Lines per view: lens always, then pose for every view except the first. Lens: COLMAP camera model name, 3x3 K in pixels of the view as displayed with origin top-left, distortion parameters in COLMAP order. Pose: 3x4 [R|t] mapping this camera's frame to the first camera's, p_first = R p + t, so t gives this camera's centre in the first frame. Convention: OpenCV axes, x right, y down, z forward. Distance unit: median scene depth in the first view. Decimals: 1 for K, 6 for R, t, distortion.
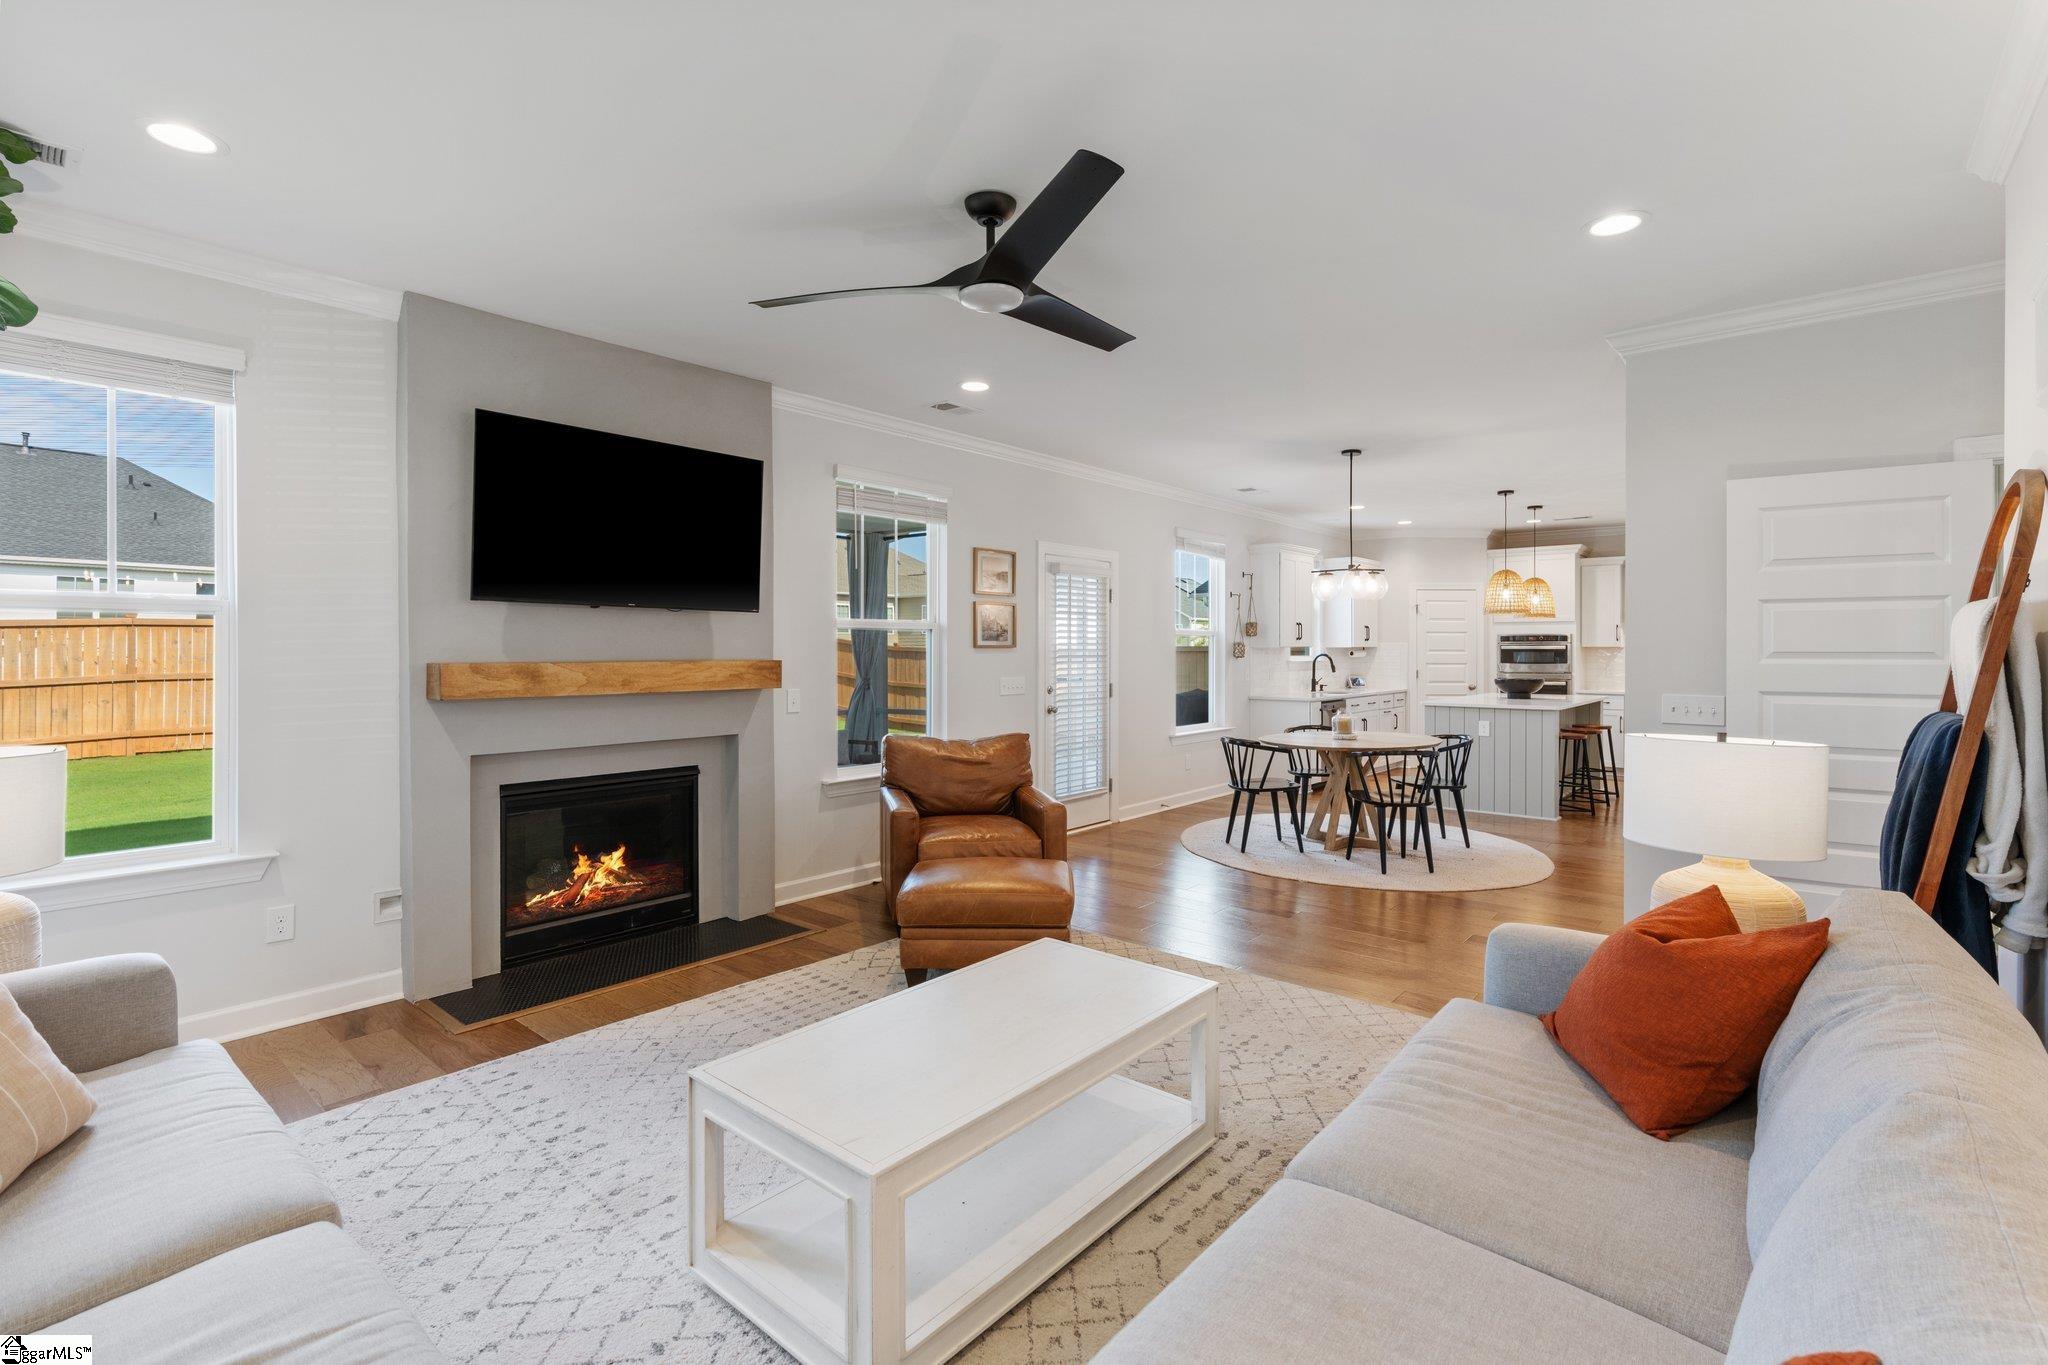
lens RADIAL K [[930.7, 0, 1027.6], [0, 930.7, 644.1], [0, 0, 1]] dist [0.000631, 0.000125]
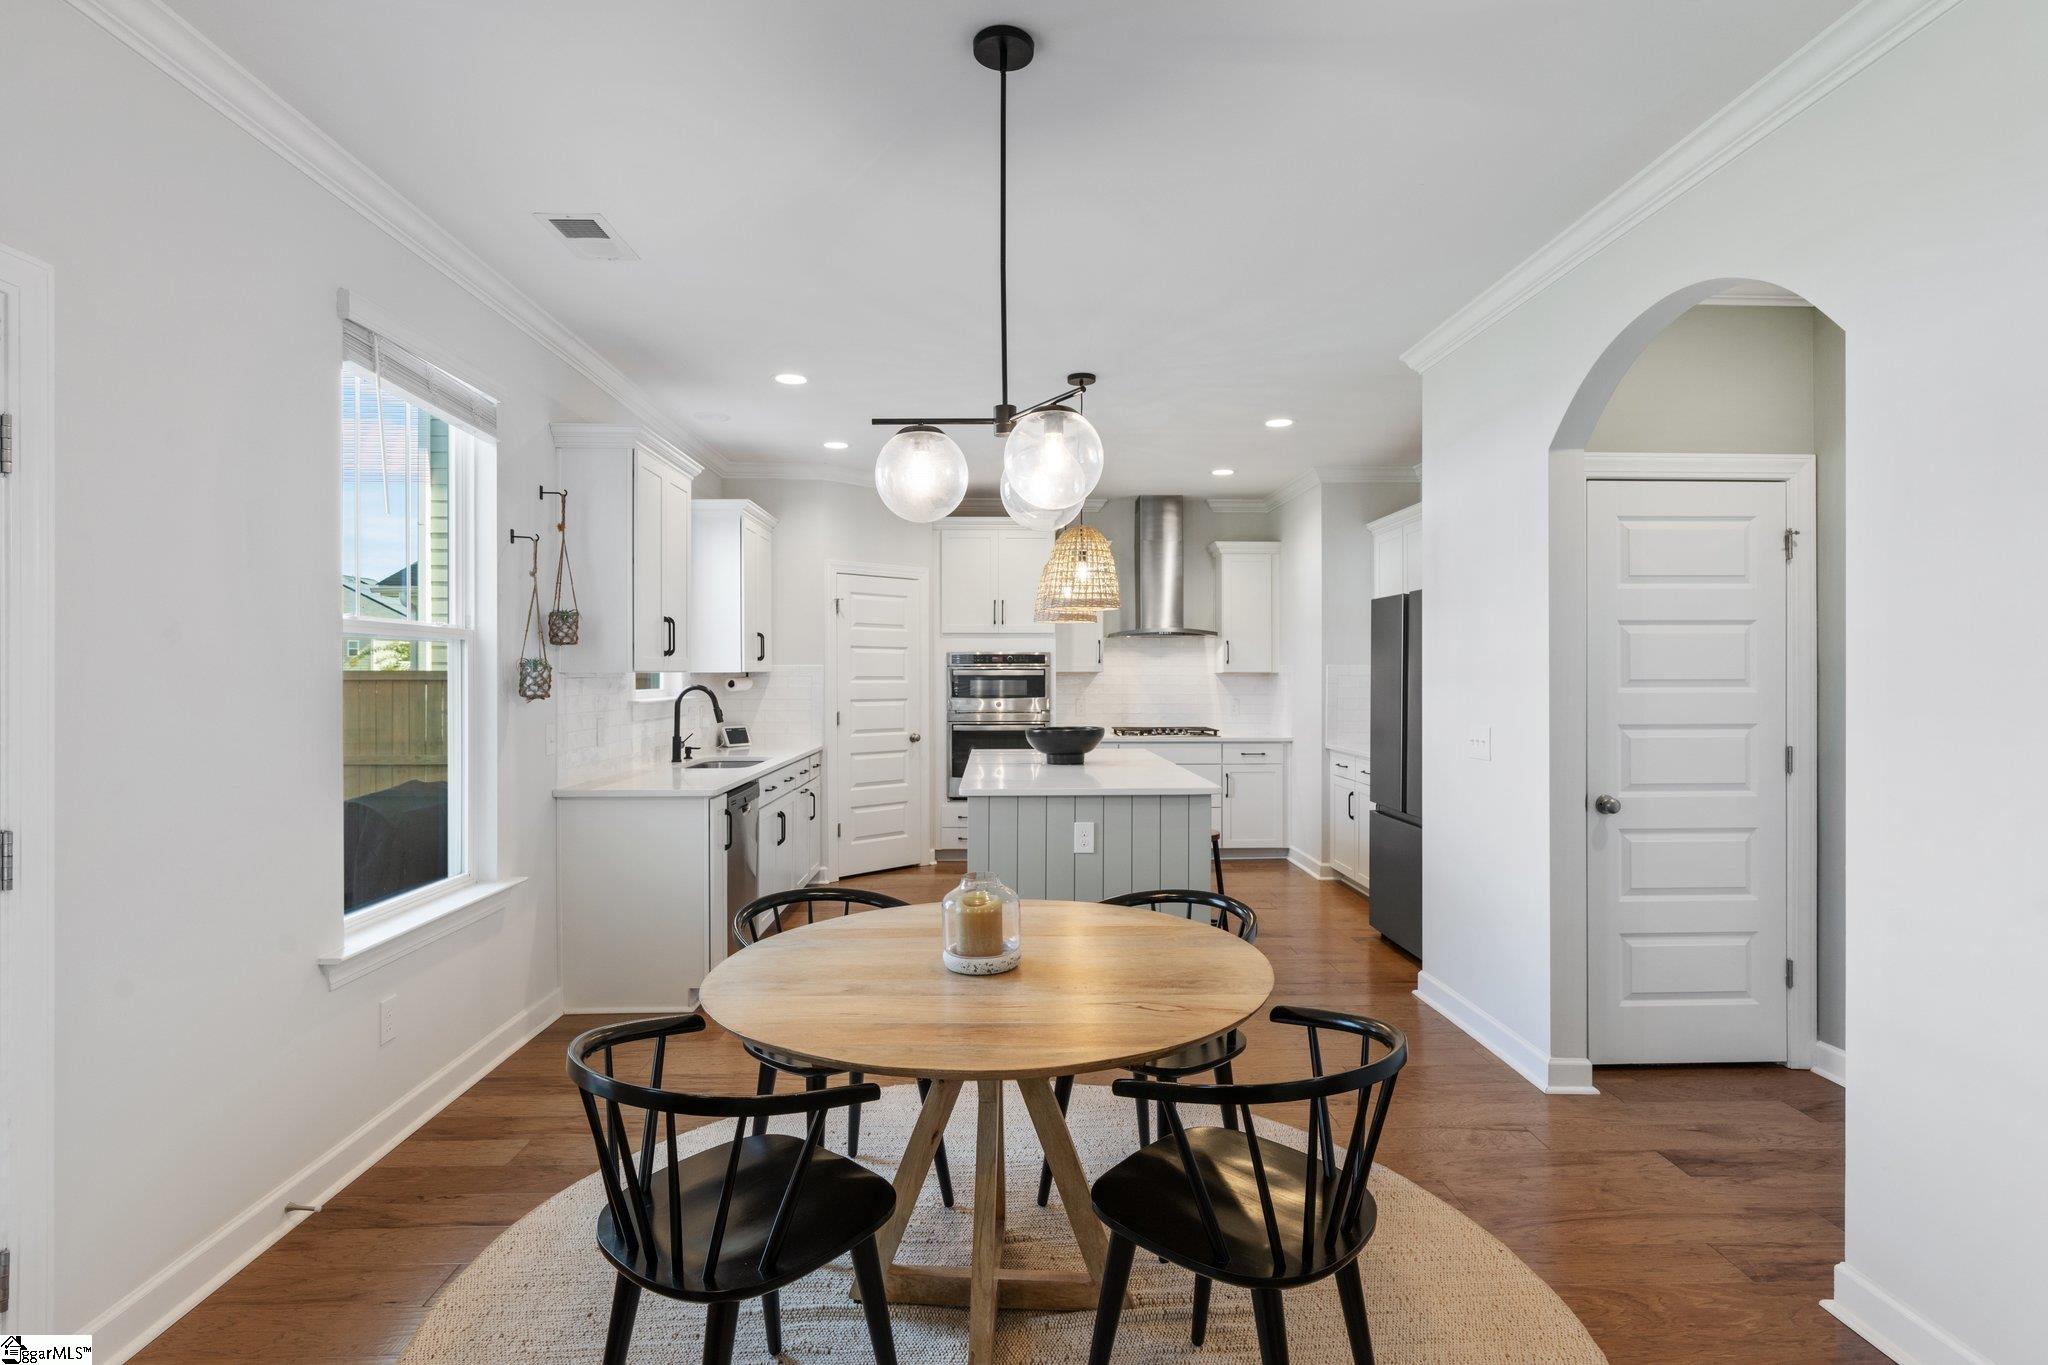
lens RADIAL K [[1047.4, 0, 1029.3], [0, 1047.4, 671.2], [0, 0, 1]] dist [0.004931, 0.001733]
pose [[0.740774, 0.000550, 0.671754, 0.077129], [-0.002012, 0.999997, 0.001399, 0.001749], [-0.671751, -0.002388, 0.740773, 0.483118]]
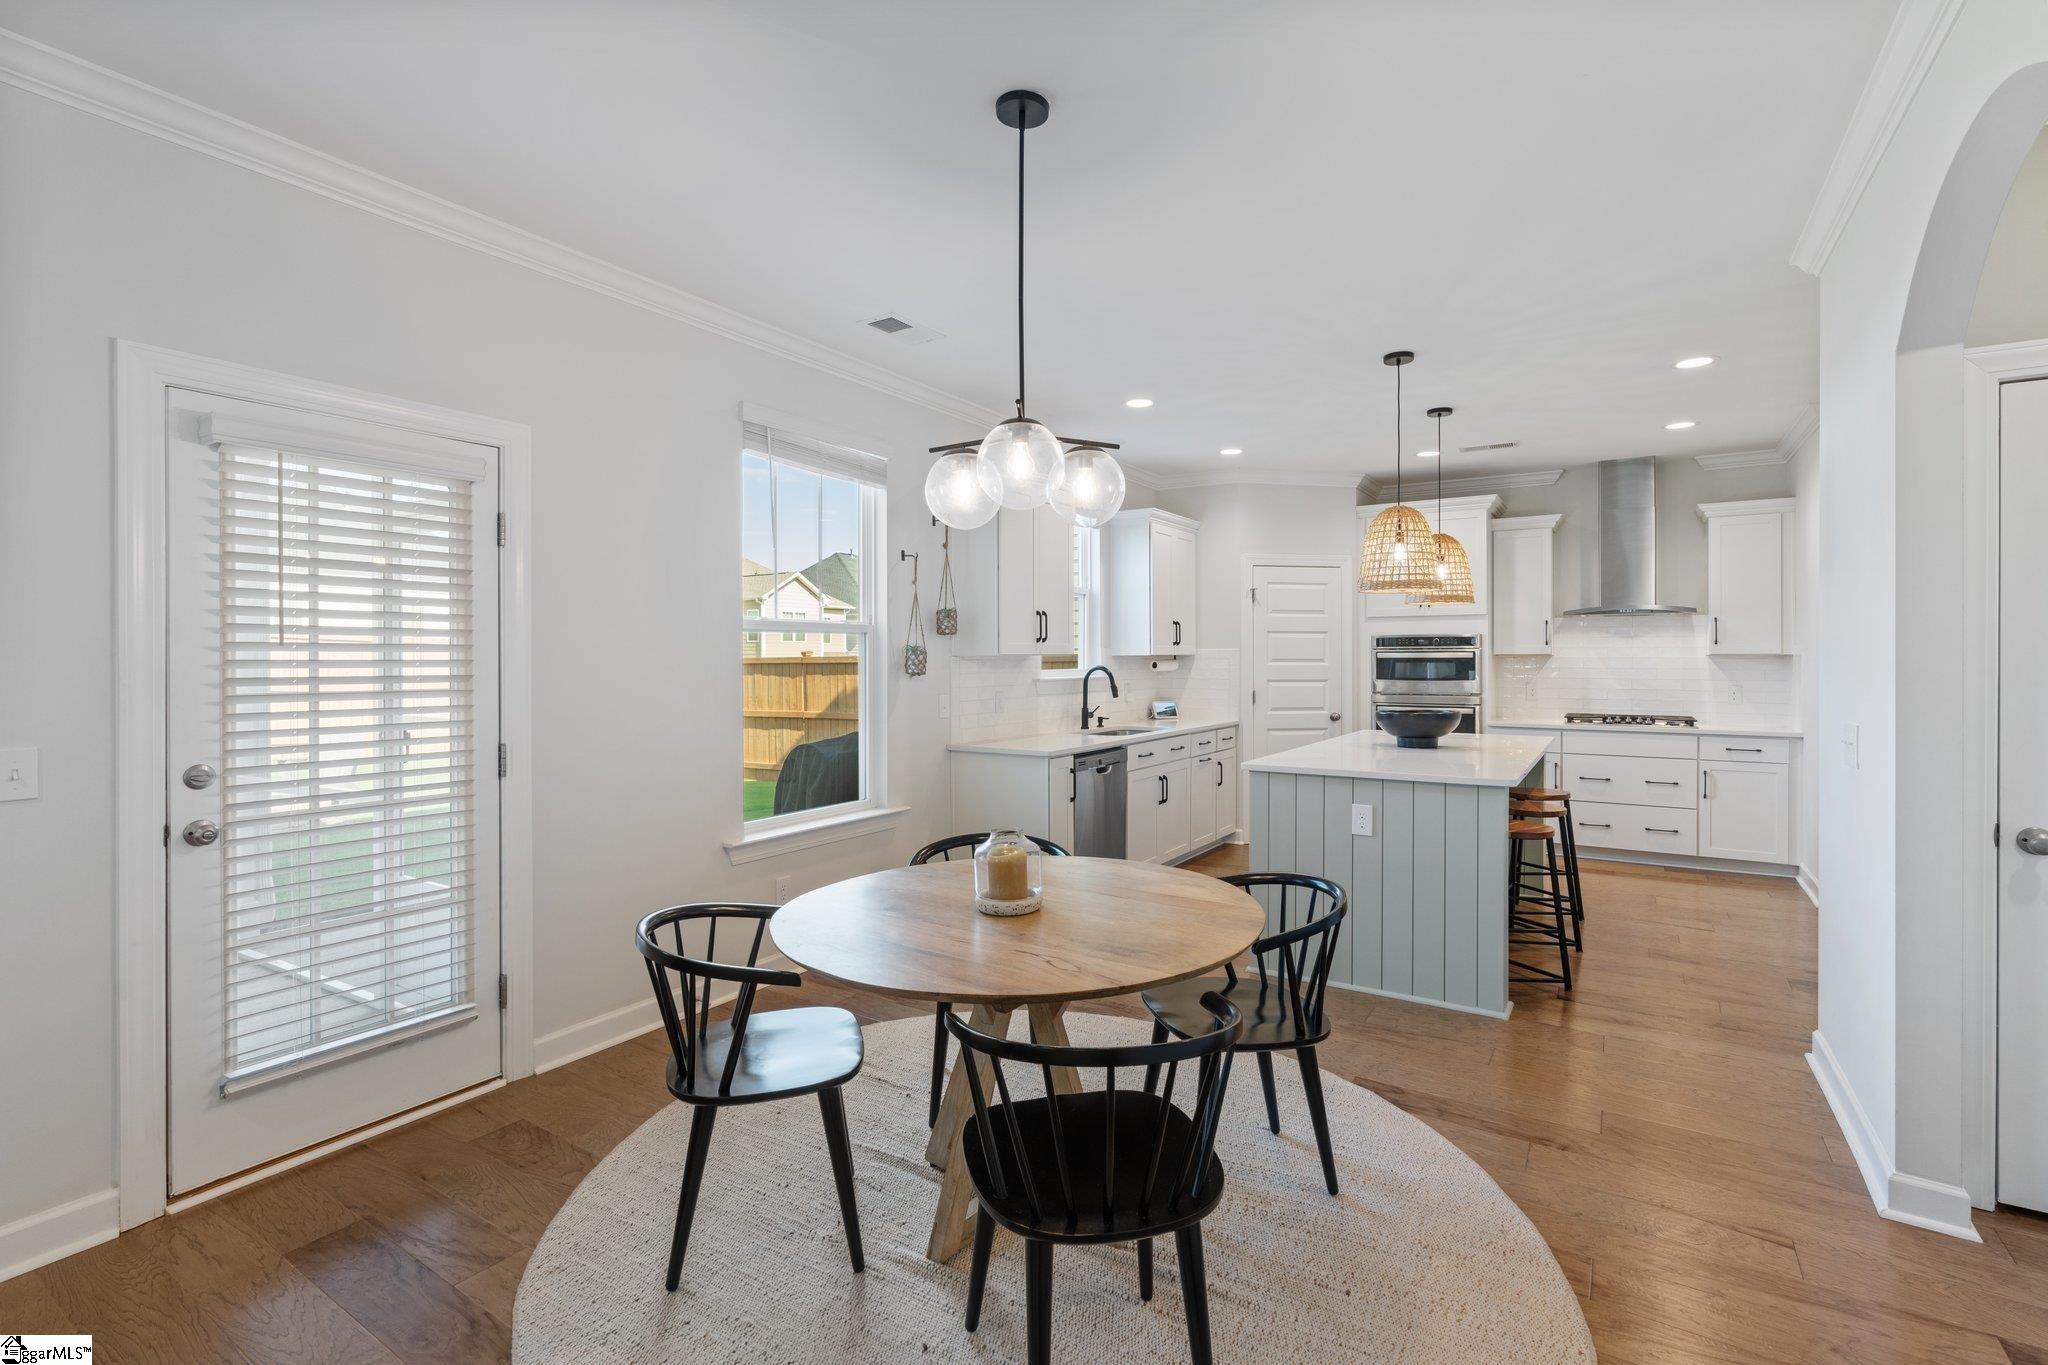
lens RADIAL K [[930.7, 0, 1032.6], [0, 930.7, 656.4], [0, 0, 1]] dist [0.000631, 0.000125]
pose [[0.990778, -0.002042, 0.135482, 0.199347], [0.001590, 0.999993, 0.003444, 0.001993], [-0.135488, -0.003197, 0.990774, 0.424876]]
